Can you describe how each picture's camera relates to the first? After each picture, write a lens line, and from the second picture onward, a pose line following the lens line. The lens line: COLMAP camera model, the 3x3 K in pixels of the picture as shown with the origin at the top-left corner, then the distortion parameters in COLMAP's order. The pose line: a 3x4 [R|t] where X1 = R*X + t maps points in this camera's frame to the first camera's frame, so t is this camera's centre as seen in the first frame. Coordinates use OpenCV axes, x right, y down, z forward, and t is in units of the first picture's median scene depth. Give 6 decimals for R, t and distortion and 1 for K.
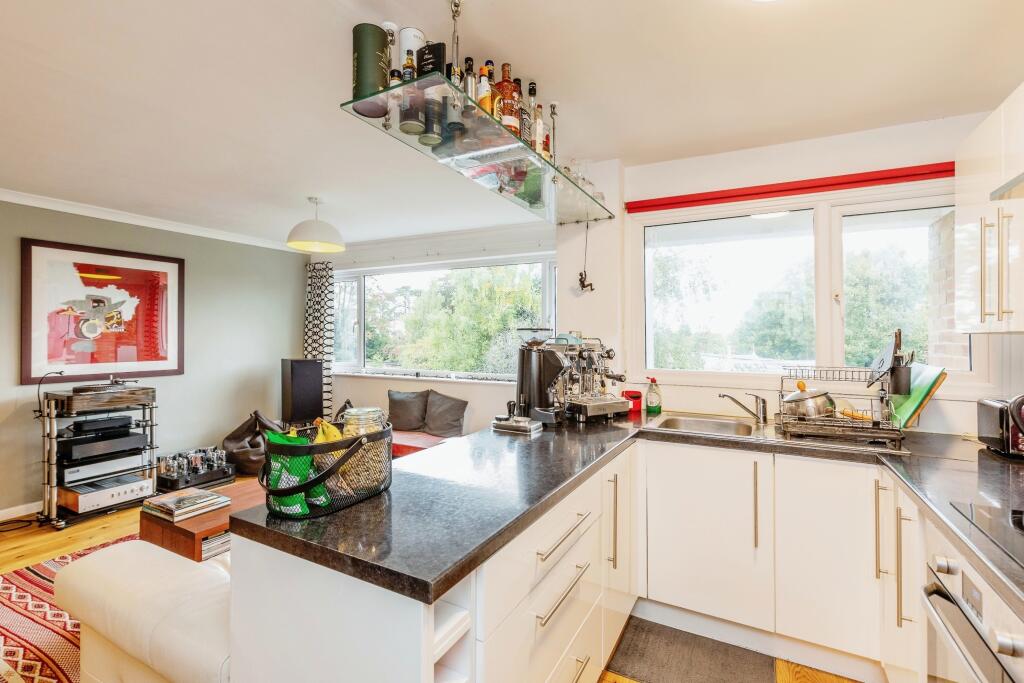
lens RADIAL K [[460.8, 0, 512.0], [0, 460.8, 341.5], [0, 0, 1]] dist [0.001503, 0.000033]
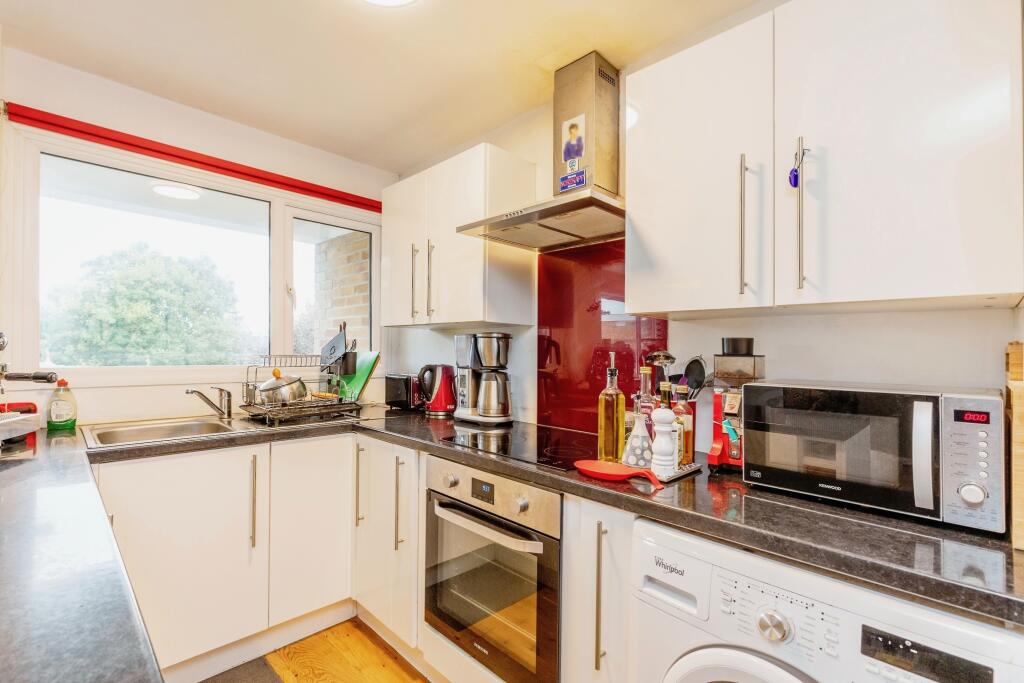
lens RADIAL K [[464.0, 0, 501.1], [0, 464.0, 346.9], [0, 0, 1]] dist [0.003099, 0.000294]
pose [[0.296442, 0.004945, 0.955038, -0.112434], [-0.003741, 0.999985, -0.004017, 0.022541], [-0.955043, -0.002382, 0.296456, 0.126336]]
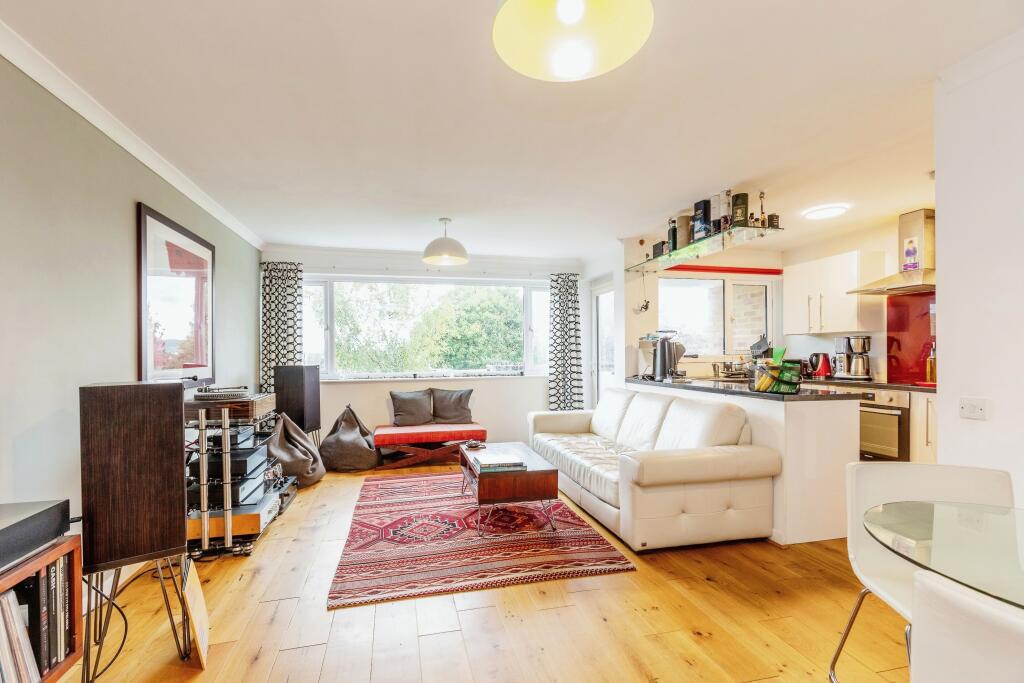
lens RADIAL K [[457.2, 0, 500.4], [0, 457.2, 359.5], [0, 0, 1]] dist [0.001603, 0.000235]
pose [[0.750123, -0.019012, 0.661025, -1.036841], [0.018727, 0.999796, 0.007505, 0.036701], [-0.661034, 0.006749, 0.750326, 0.032309]]
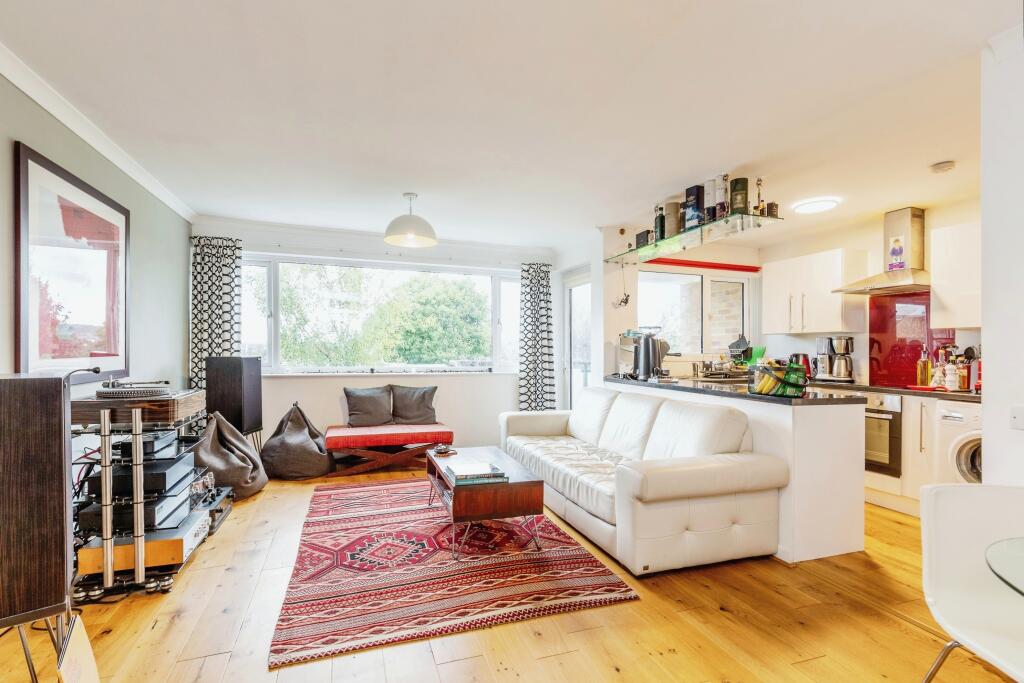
lens RADIAL K [[462.1, 0, 498.7], [0, 462.1, 366.5], [0, 0, 1]] dist [0.002838, 0.000179]
pose [[0.683639, -0.024467, 0.729410, -0.996403], [0.000098, 0.999441, 0.033434, 0.038099], [-0.729820, -0.022785, 0.683259, 0.139148]]
